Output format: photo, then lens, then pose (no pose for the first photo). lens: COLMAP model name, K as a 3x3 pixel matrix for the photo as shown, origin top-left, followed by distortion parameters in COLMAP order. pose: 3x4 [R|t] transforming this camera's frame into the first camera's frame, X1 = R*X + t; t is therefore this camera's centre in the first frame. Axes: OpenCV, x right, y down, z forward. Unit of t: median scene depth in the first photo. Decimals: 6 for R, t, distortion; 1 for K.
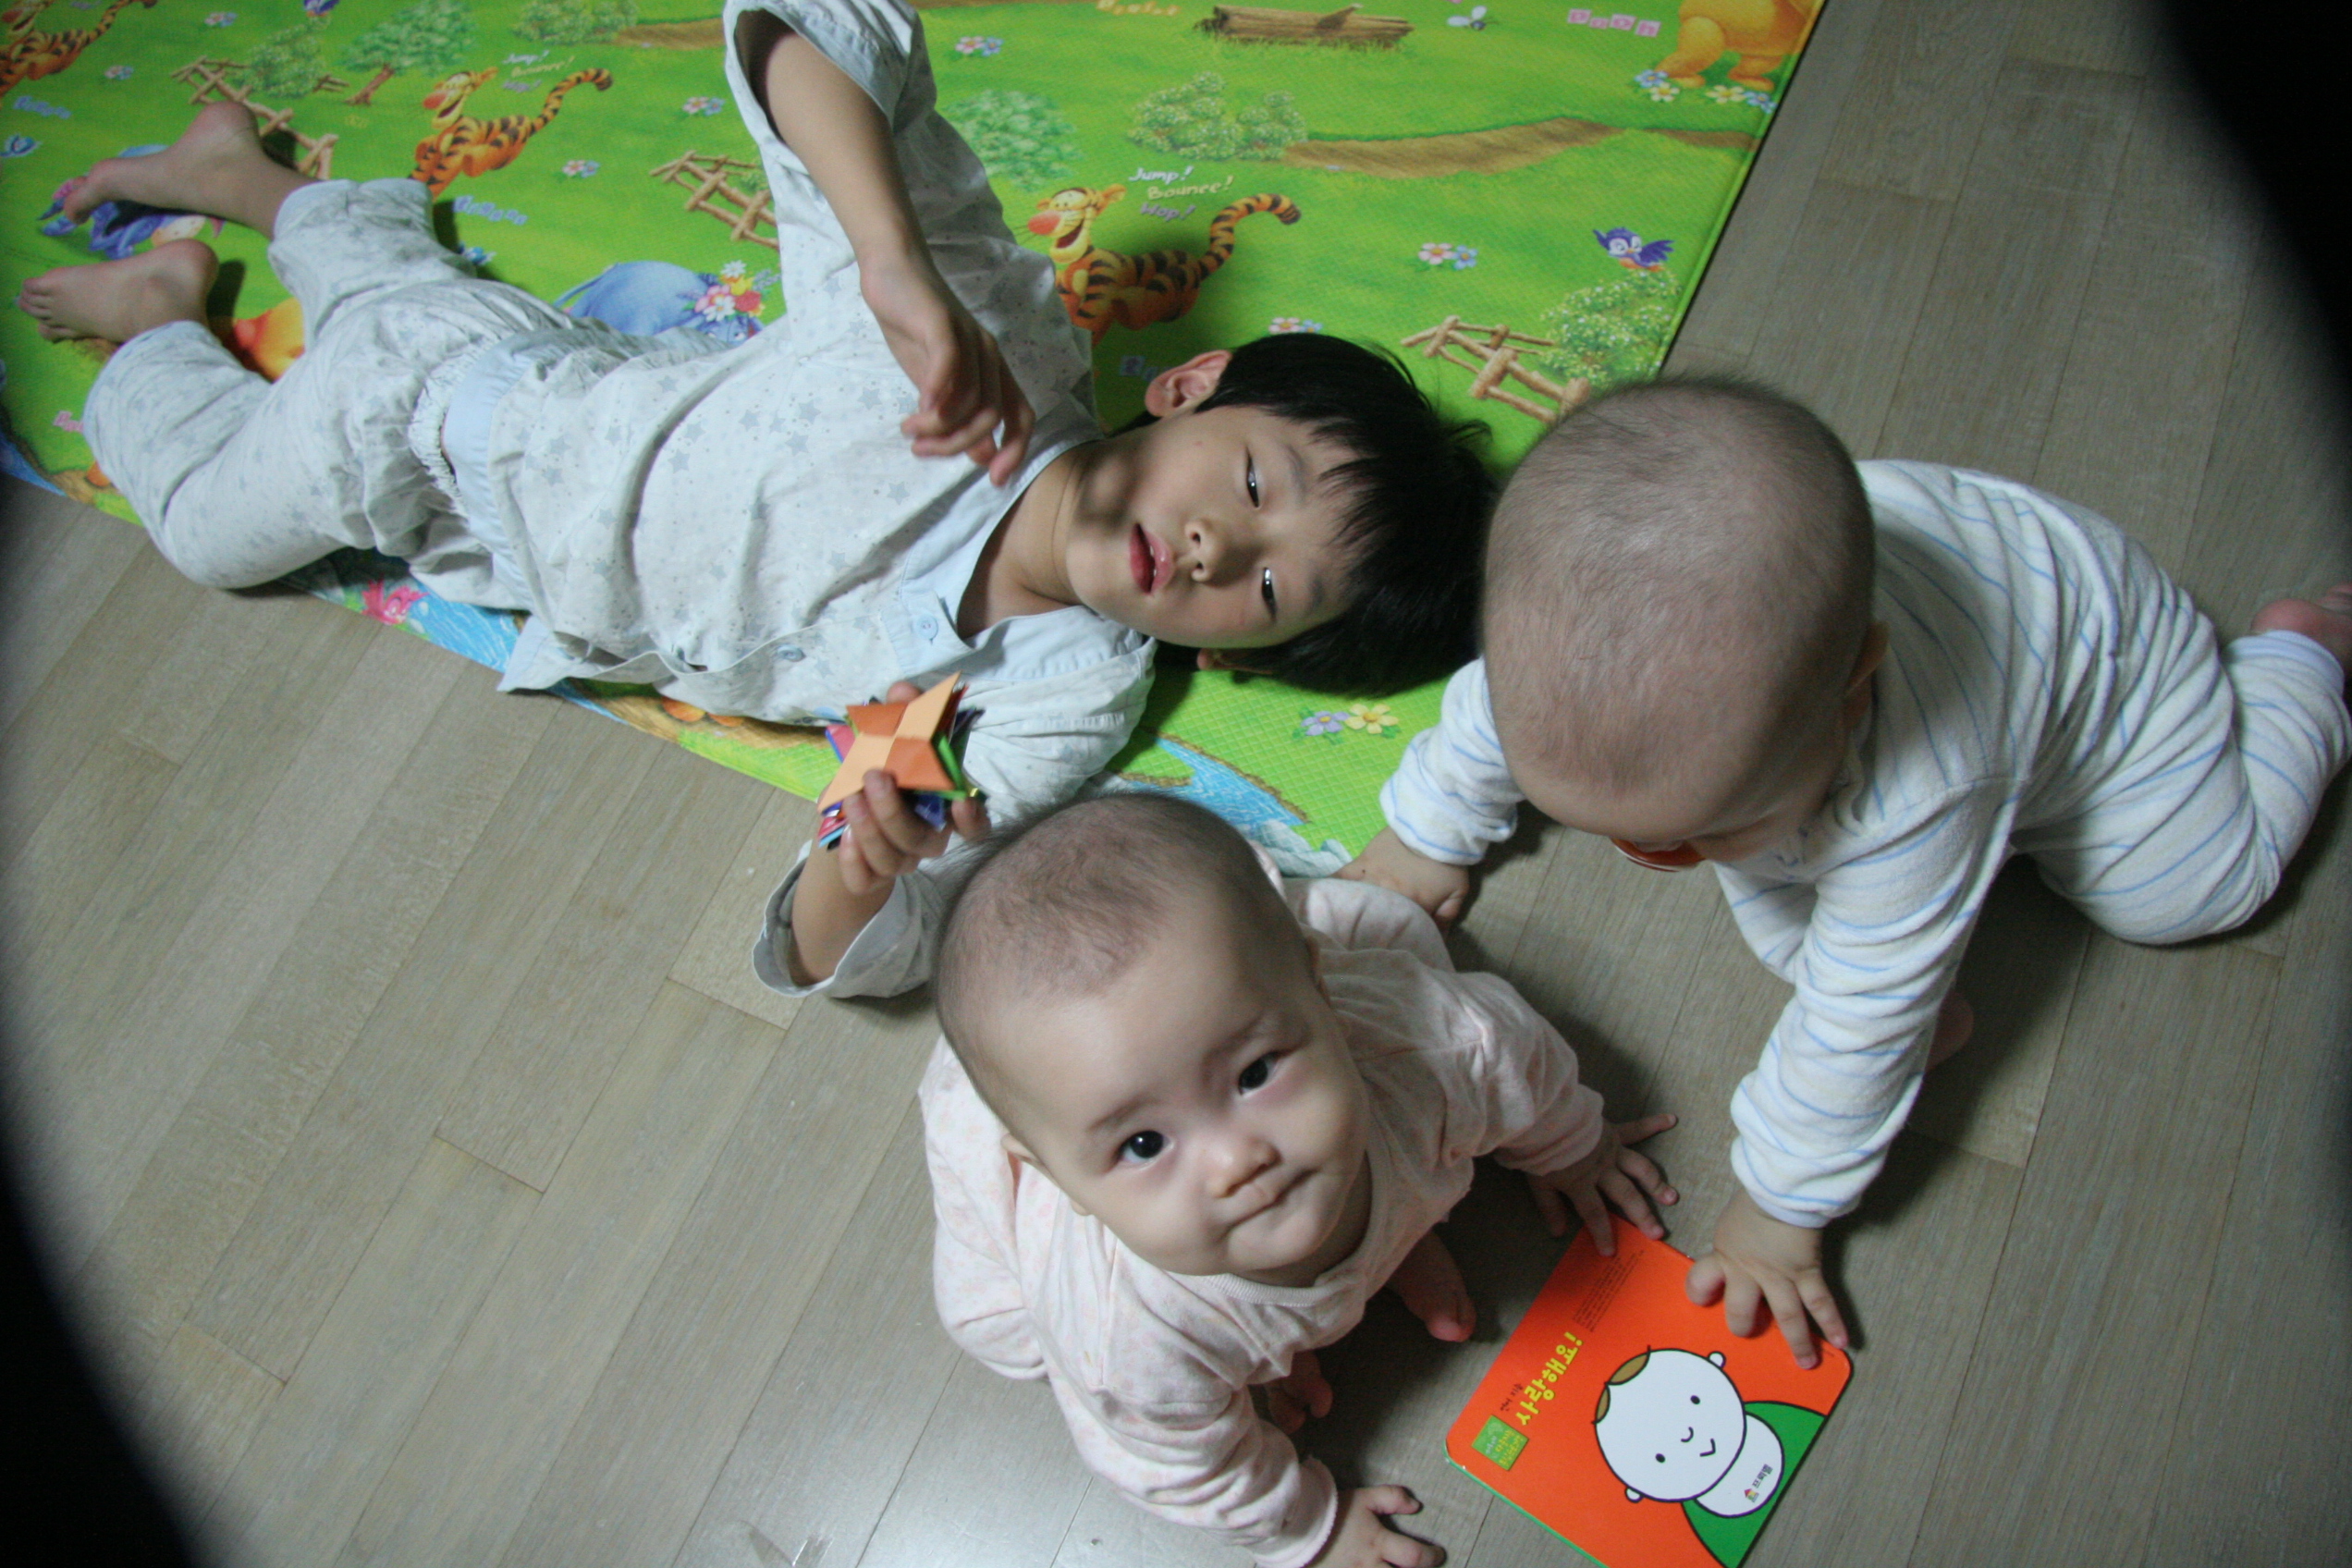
lens RADIAL K [[1813.2, 0, 1165.4], [0, 1813.2, 783.7], [0, 0, 1]] dist [-0.191772, 0.151184]
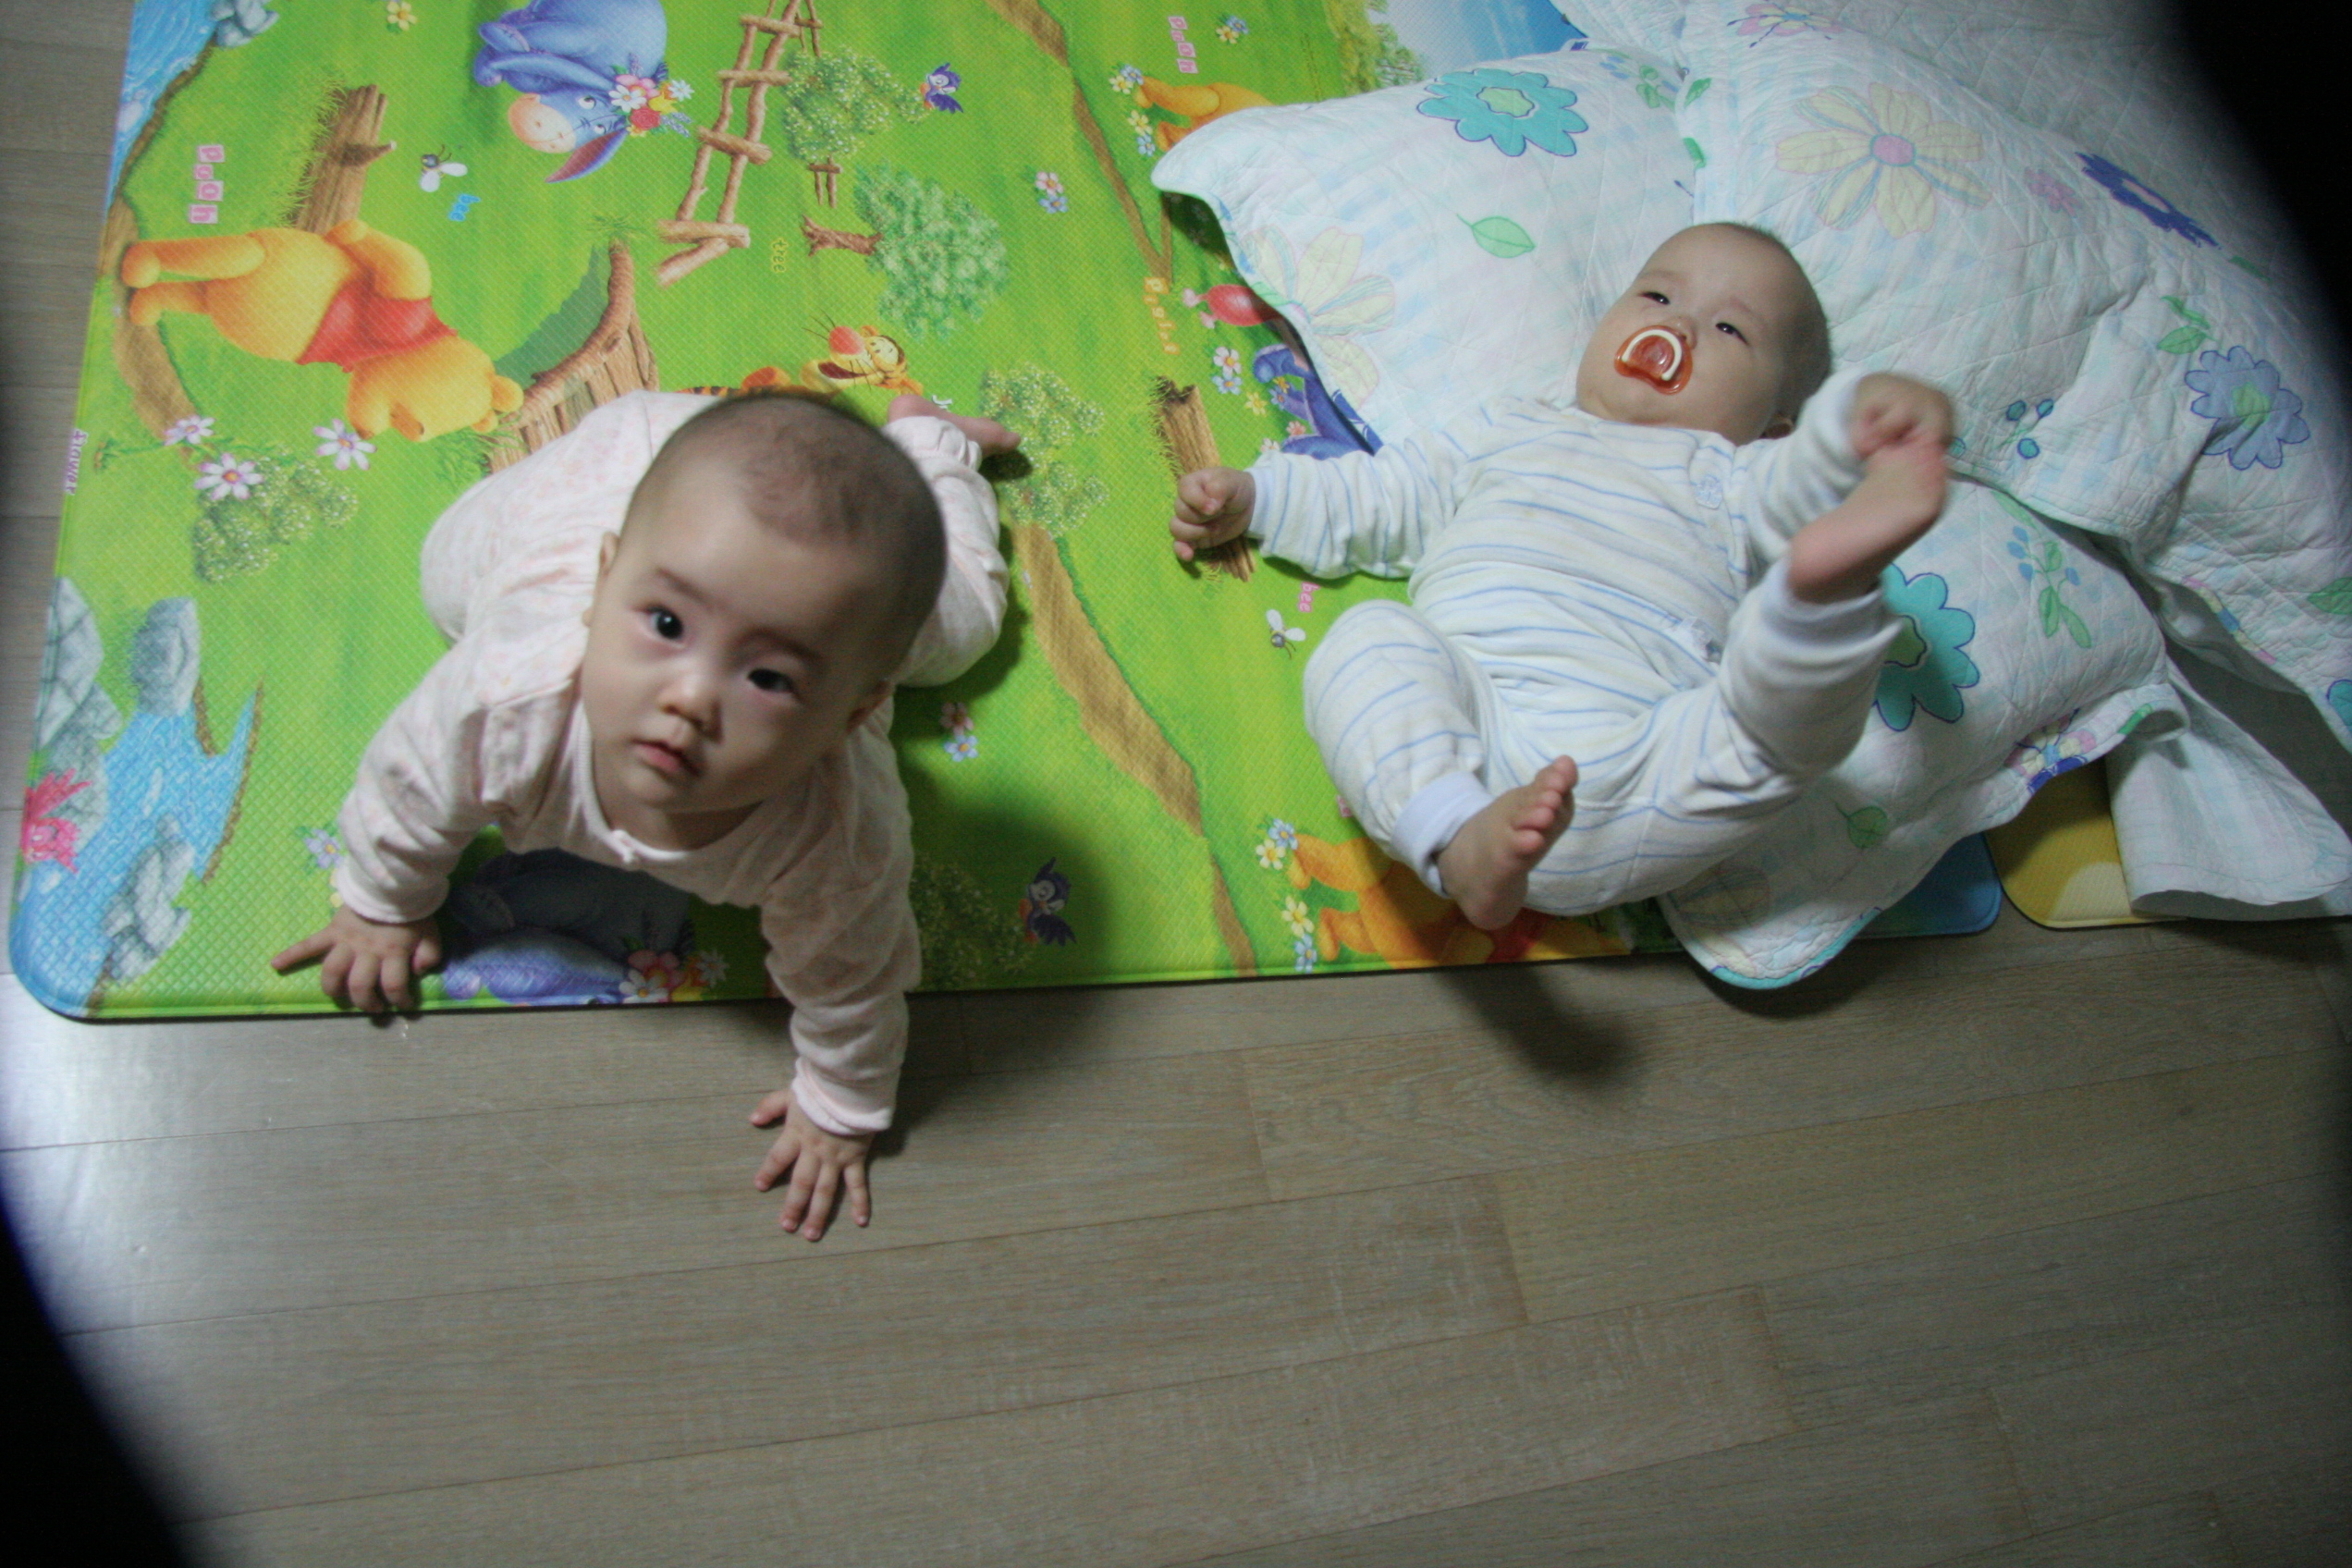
lens RADIAL K [[1795.3, 0, 1176.9], [0, 1795.3, 808.9], [0, 0, 1]] dist [-0.176297, 0.123655]
pose [[0.490403, 0.871451, -0.008851, 0.237120], [-0.871495, 0.490364, -0.006301, -0.341859], [-0.001151, 0.010804, 0.999941, 0.086773]]
